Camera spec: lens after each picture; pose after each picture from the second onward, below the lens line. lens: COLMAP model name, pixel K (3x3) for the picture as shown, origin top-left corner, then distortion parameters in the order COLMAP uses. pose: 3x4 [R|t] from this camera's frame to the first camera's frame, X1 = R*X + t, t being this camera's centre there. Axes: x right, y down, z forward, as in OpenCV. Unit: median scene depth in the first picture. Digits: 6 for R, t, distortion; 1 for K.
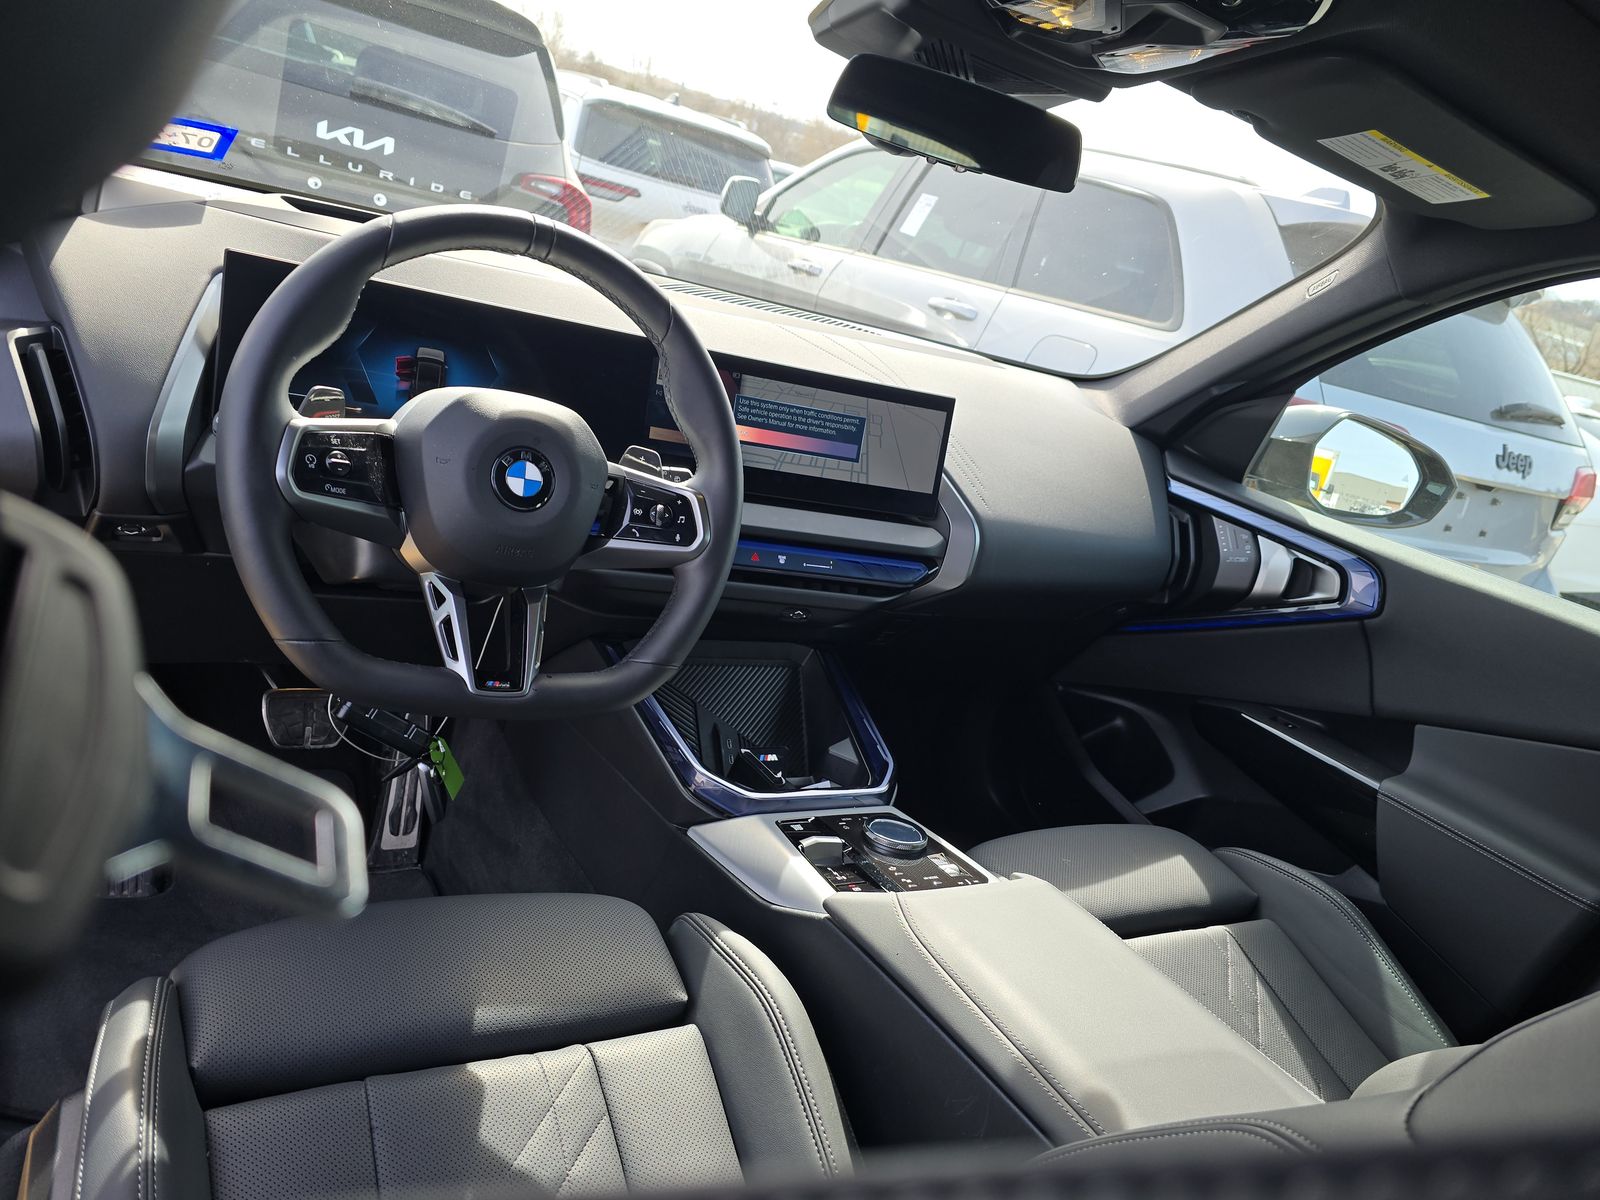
lens RADIAL K [[1059.2, 0, 743.5], [0, 1059.2, 602.5], [0, 0, 1]] dist [0.049938, -0.000352]
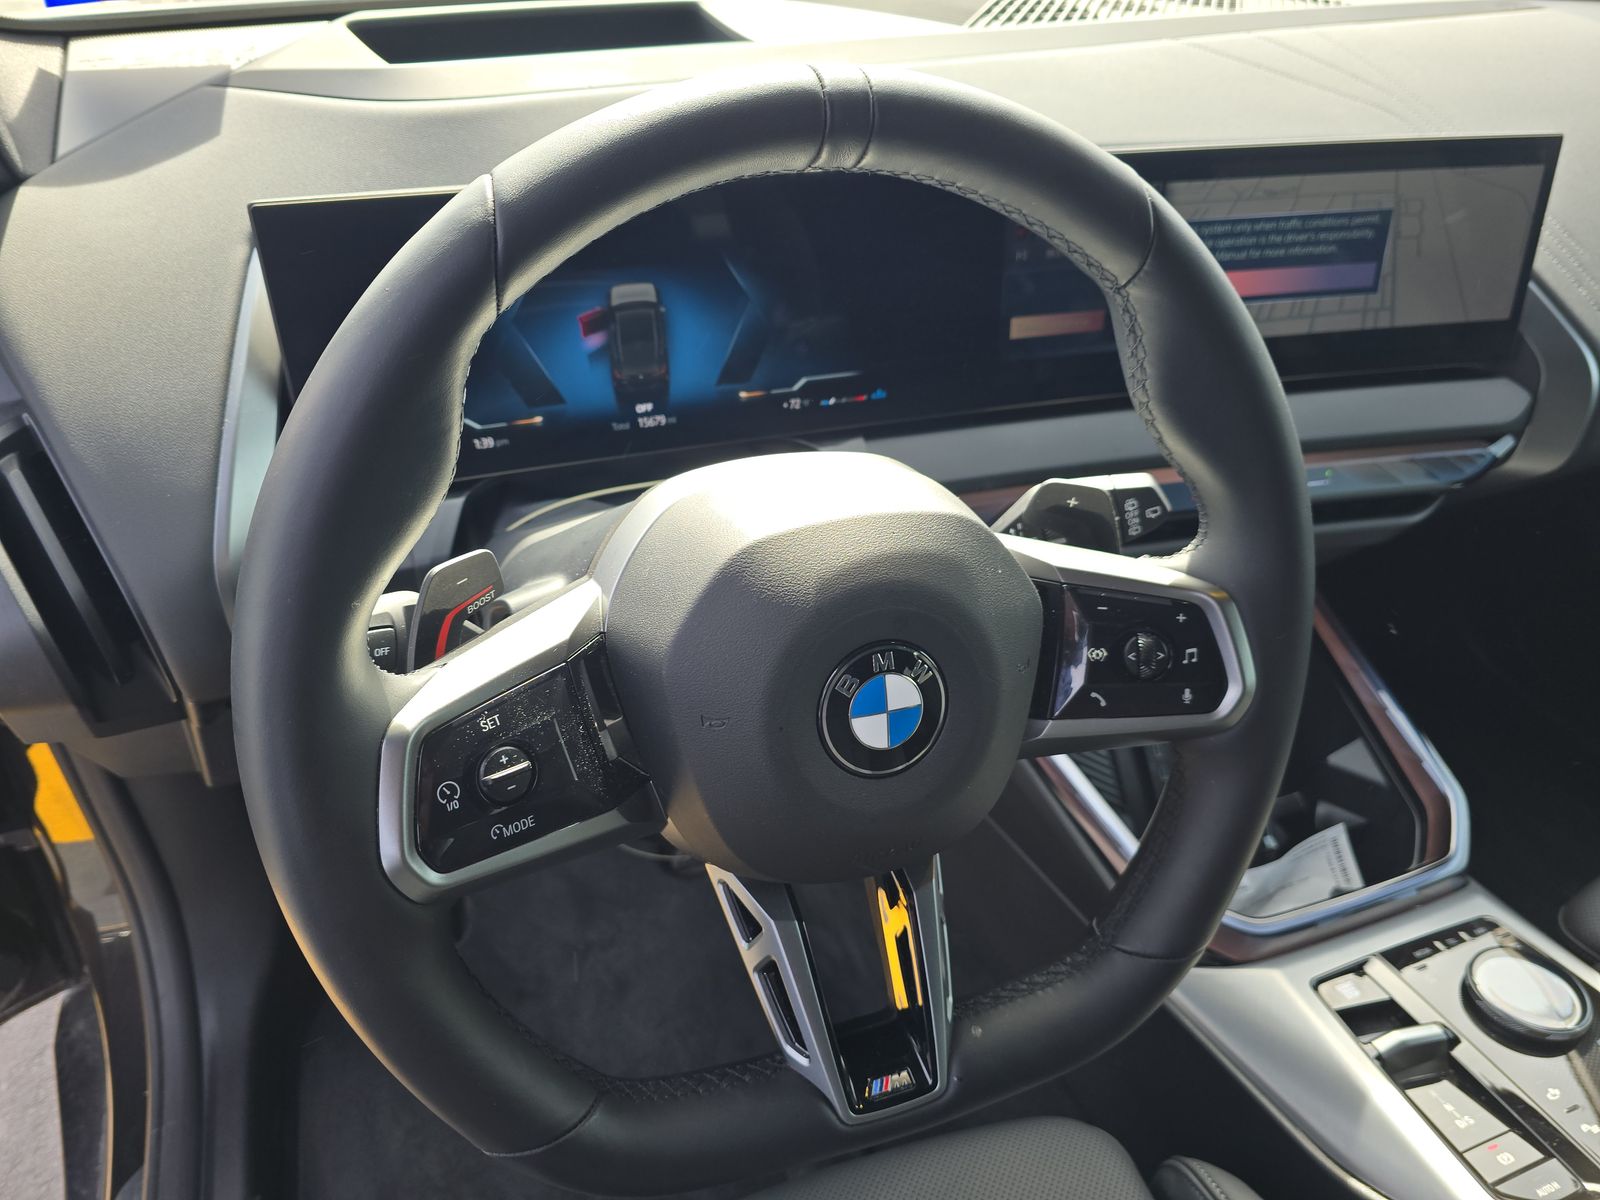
lens RADIAL K [[1070.9, 0, 781.8], [0, 1070.9, 594.4], [0, 0, 1]] dist [0.055320, -0.056223]
pose [[0.971530, -0.100050, -0.214754, -0.096821], [0.157309, 0.950217, 0.268963, -0.196427], [0.177154, -0.295088, 0.938903, 0.380095]]
